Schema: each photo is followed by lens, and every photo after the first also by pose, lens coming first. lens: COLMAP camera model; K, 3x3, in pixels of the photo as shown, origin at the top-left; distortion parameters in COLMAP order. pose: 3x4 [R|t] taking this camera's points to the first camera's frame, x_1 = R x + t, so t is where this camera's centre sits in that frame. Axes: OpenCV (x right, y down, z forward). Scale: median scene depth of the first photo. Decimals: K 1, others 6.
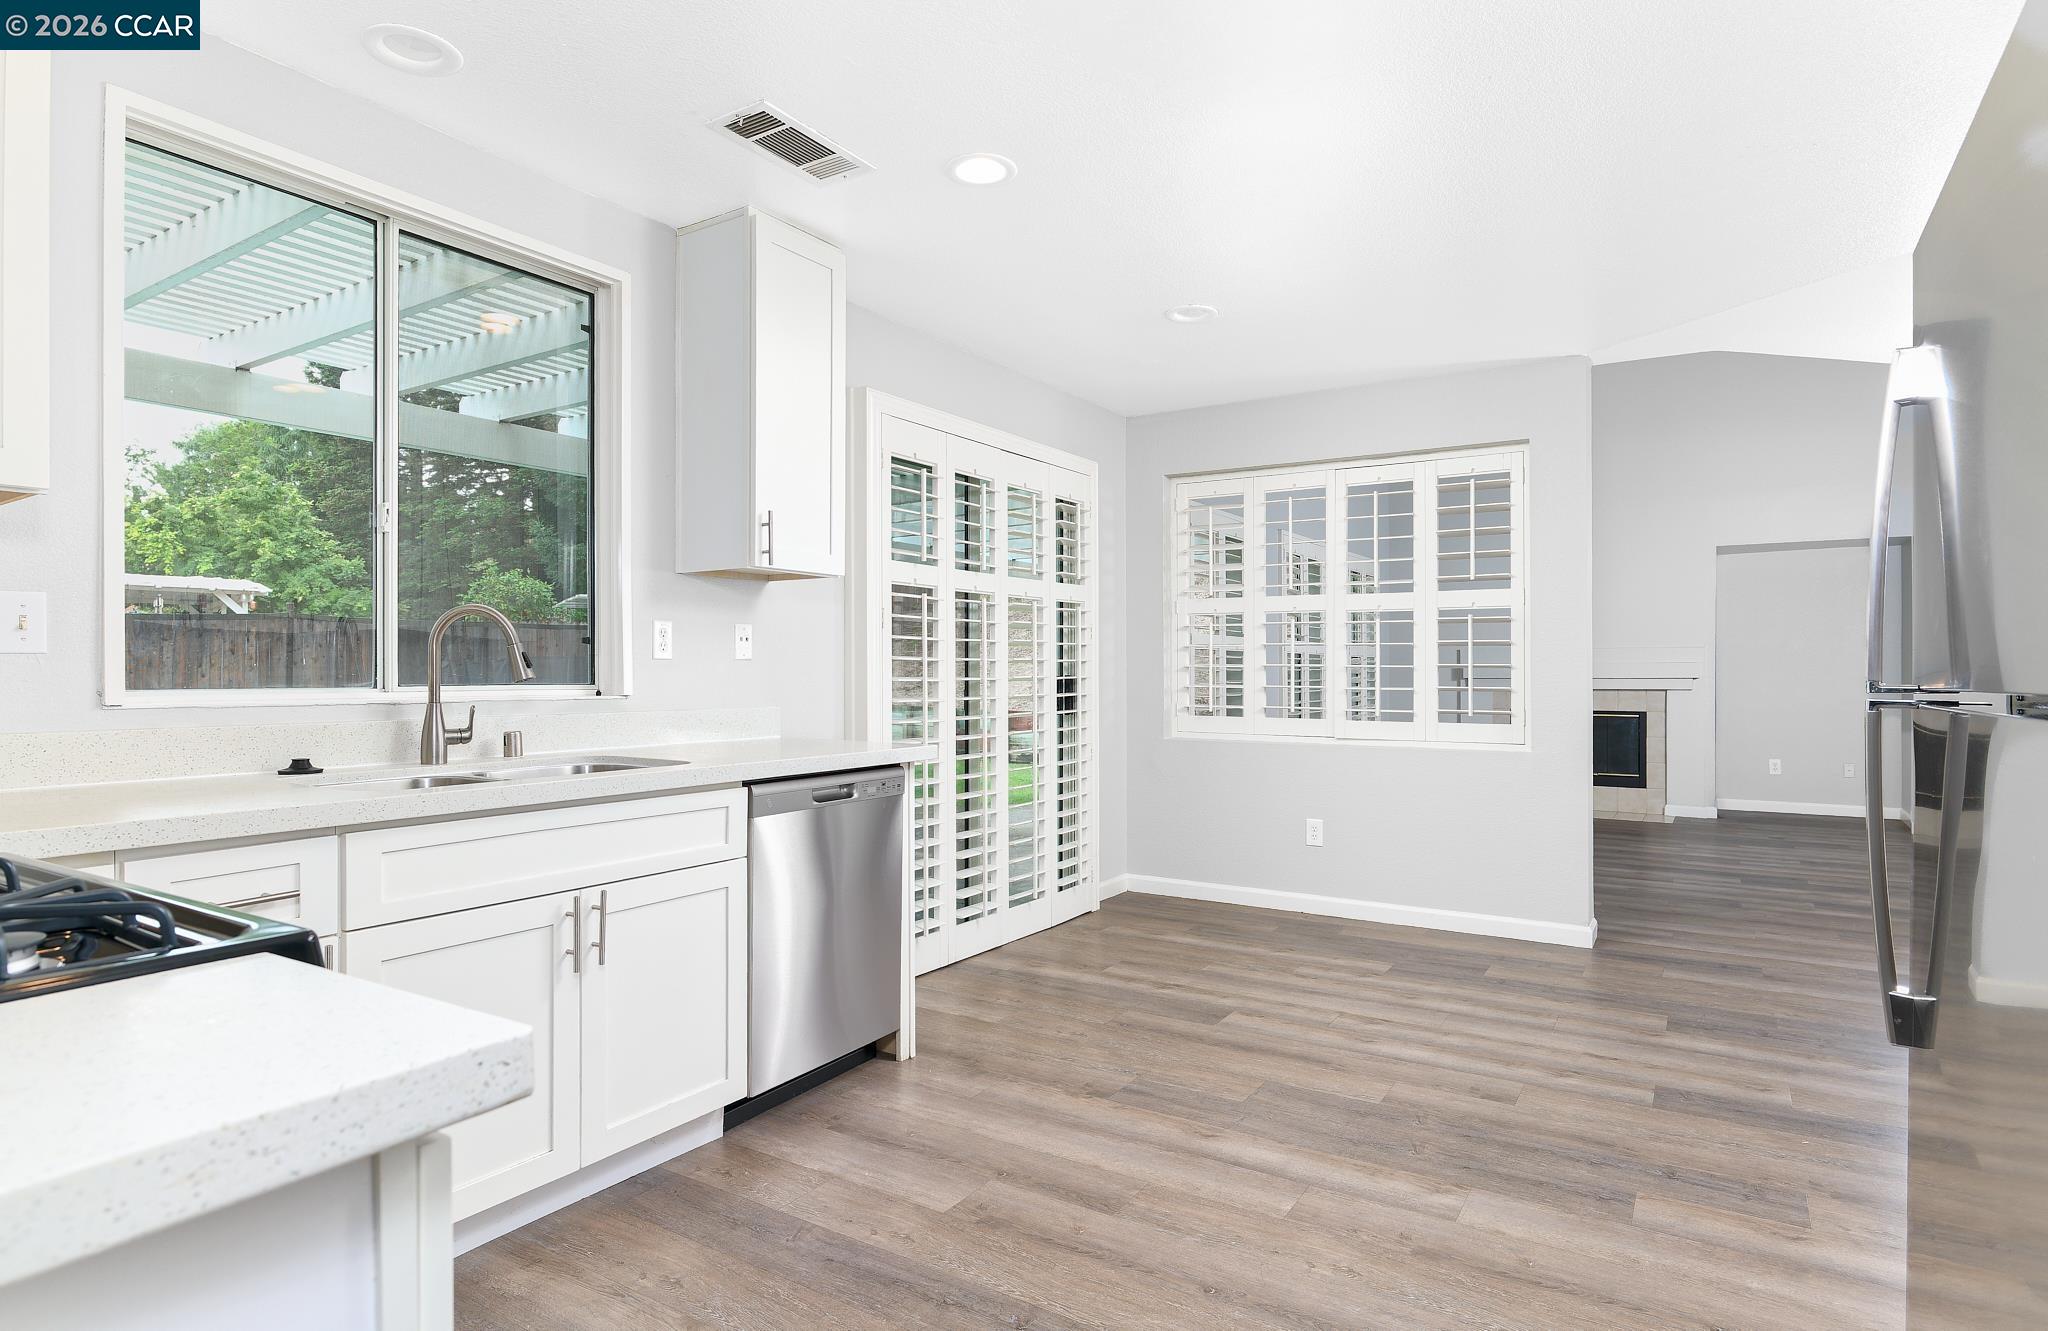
lens RADIAL K [[1094.5, 0, 1023.0], [0, 1094.5, 669.1], [0, 0, 1]] dist [0.000305, -0.000329]
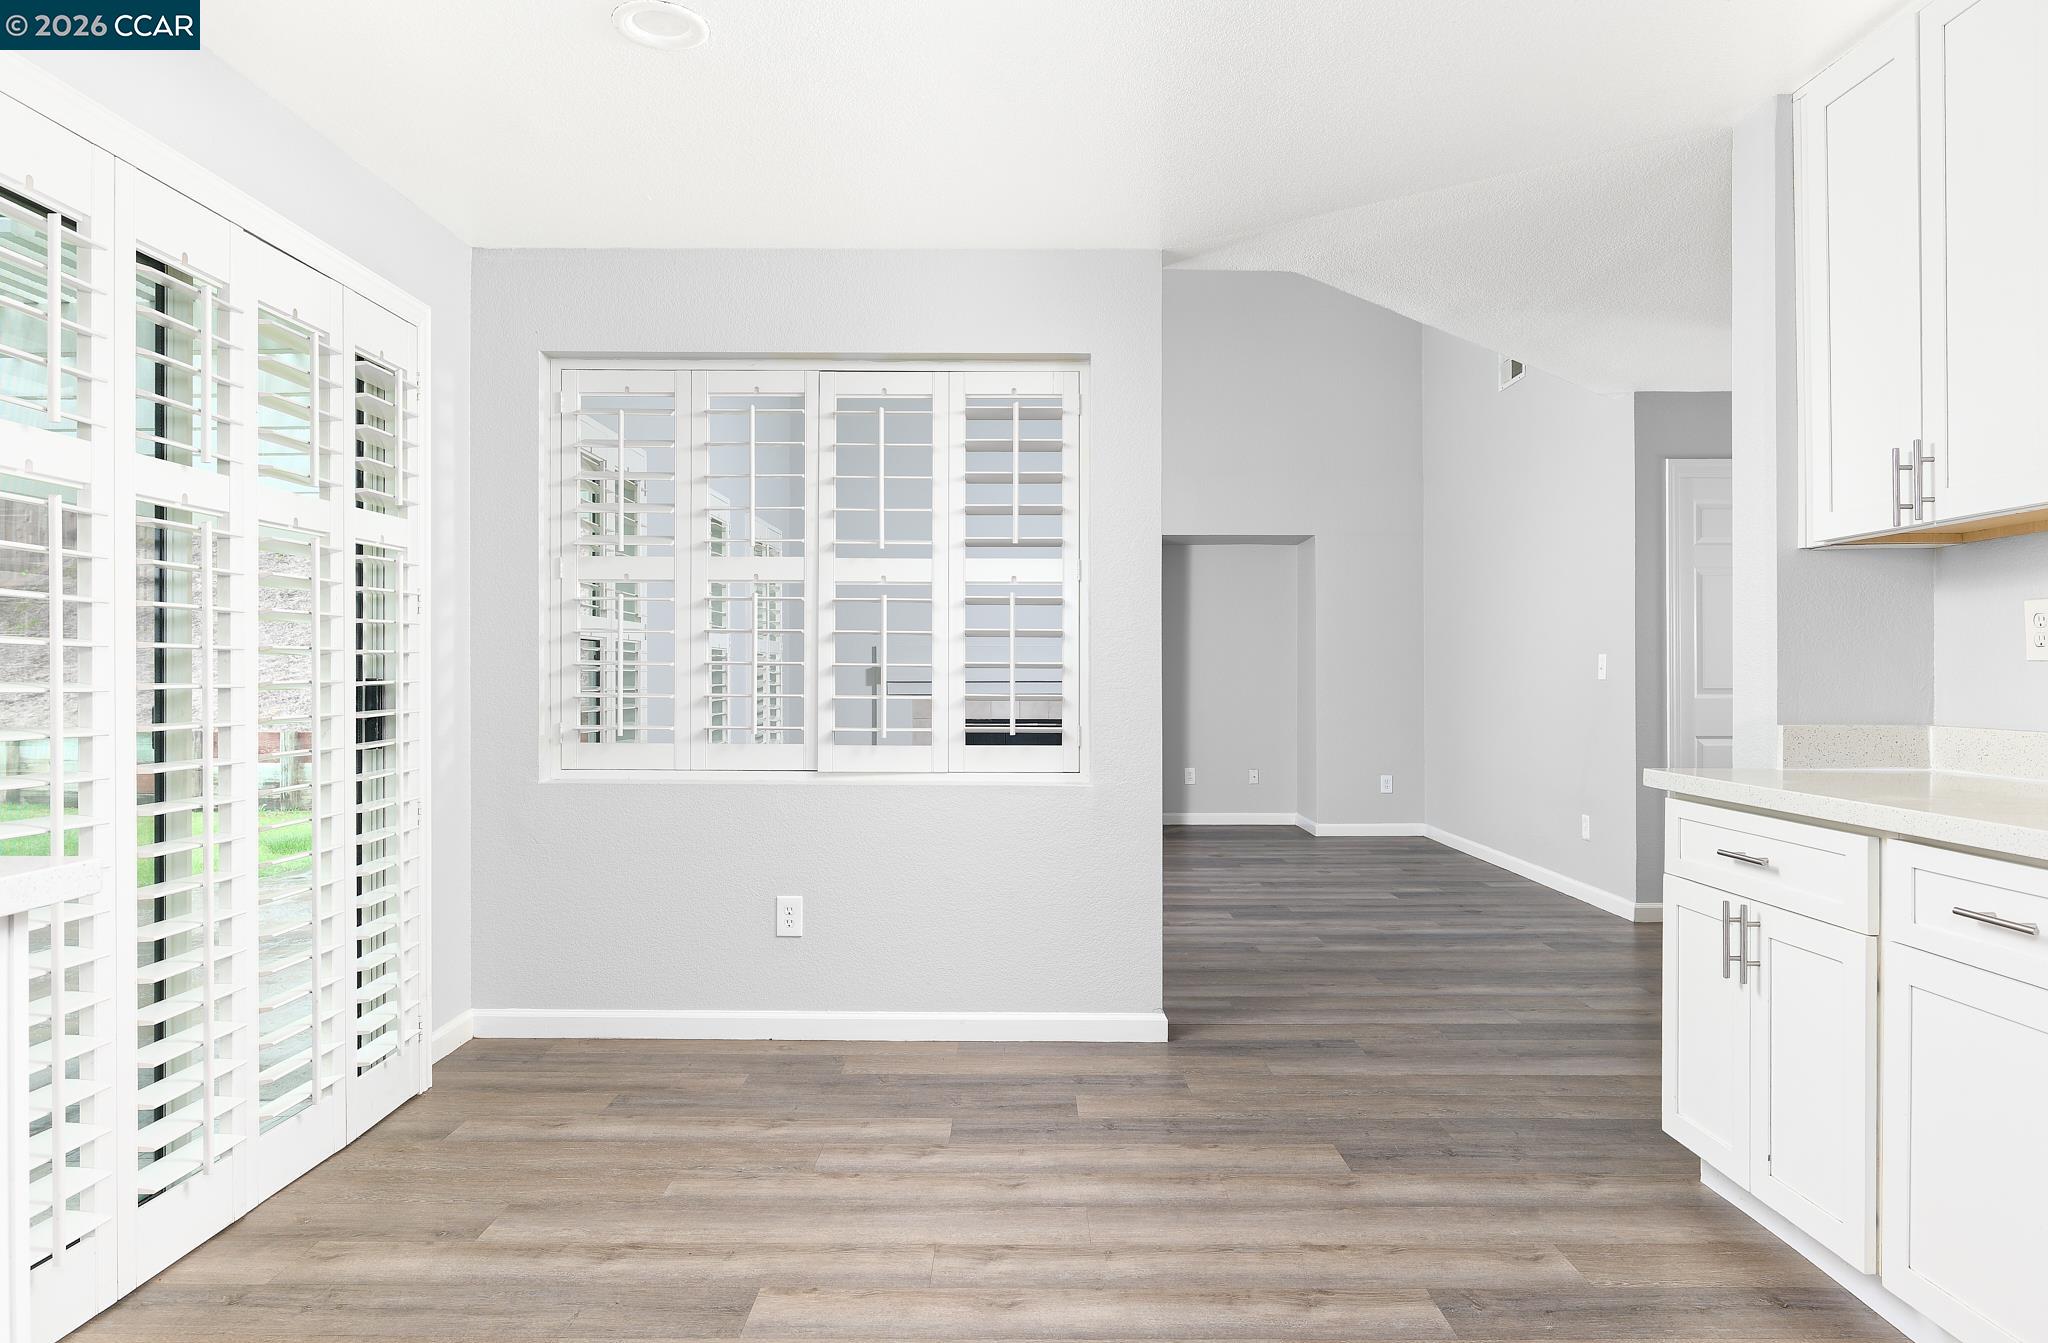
lens RADIAL K [[1274.9, 0, 1026.2], [0, 1274.9, 675.3], [0, 0, 1]] dist [-0.007916, -0.004304]
pose [[0.842593, -0.000052, 0.538551, -0.030940], [-0.001148, 0.999998, 0.001893, 0.002731], [-0.538550, -0.002213, 0.842591, 0.315566]]
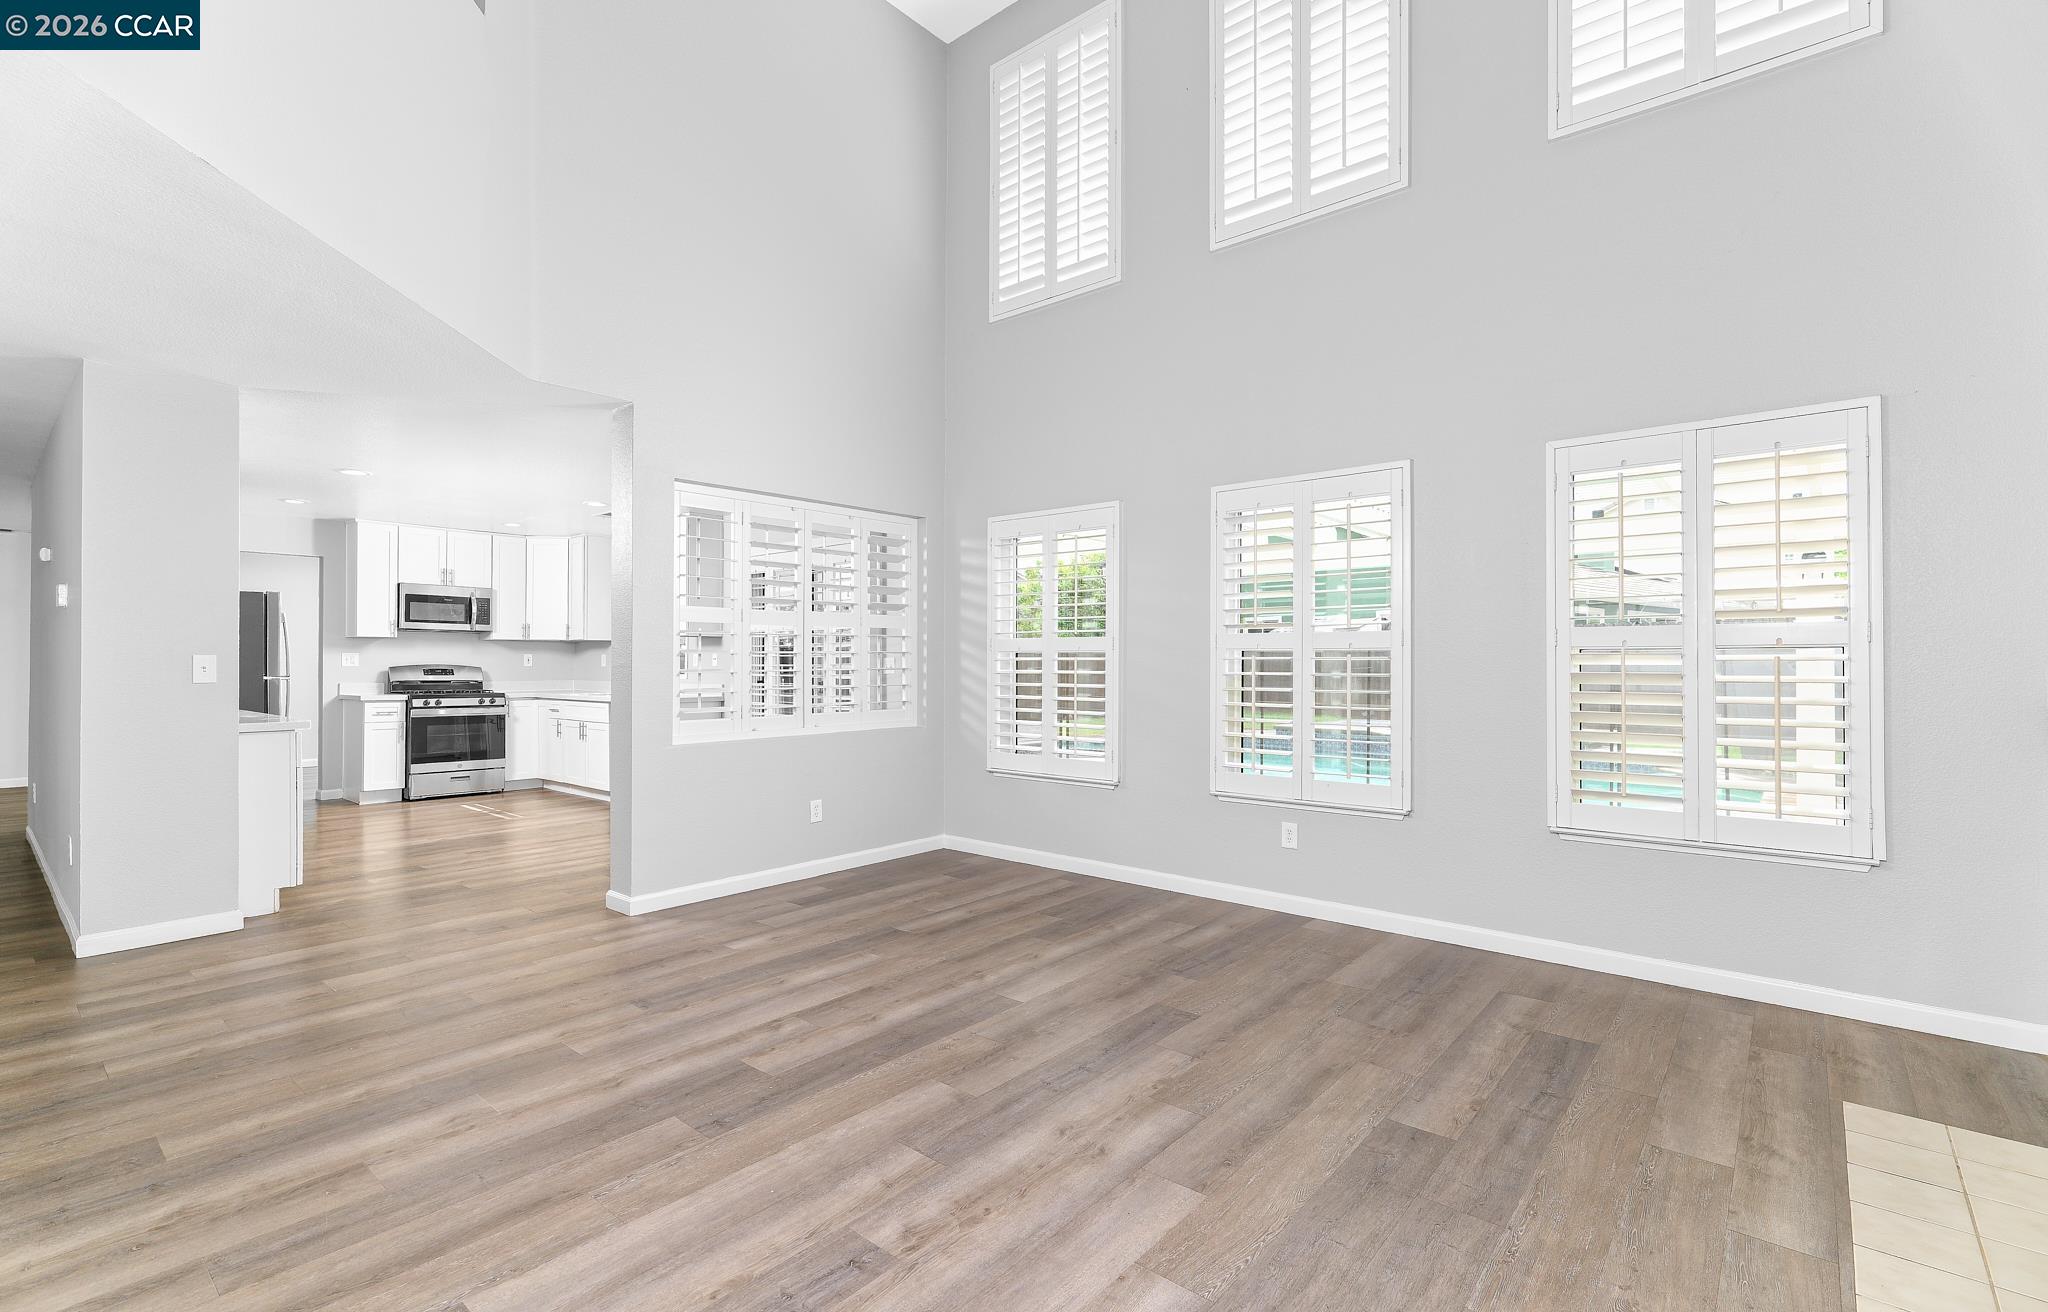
lens RADIAL K [[936.3, 0, 1035.6], [0, 936.3, 663.3], [0, 0, 1]] dist [-0.003410, 0.000471]
pose [[-0.138920, 0.004409, -0.990294, 1.437241], [0.005120, 0.999980, 0.003734, -0.010627], [0.990290, -0.004551, -0.138940, 1.581379]]
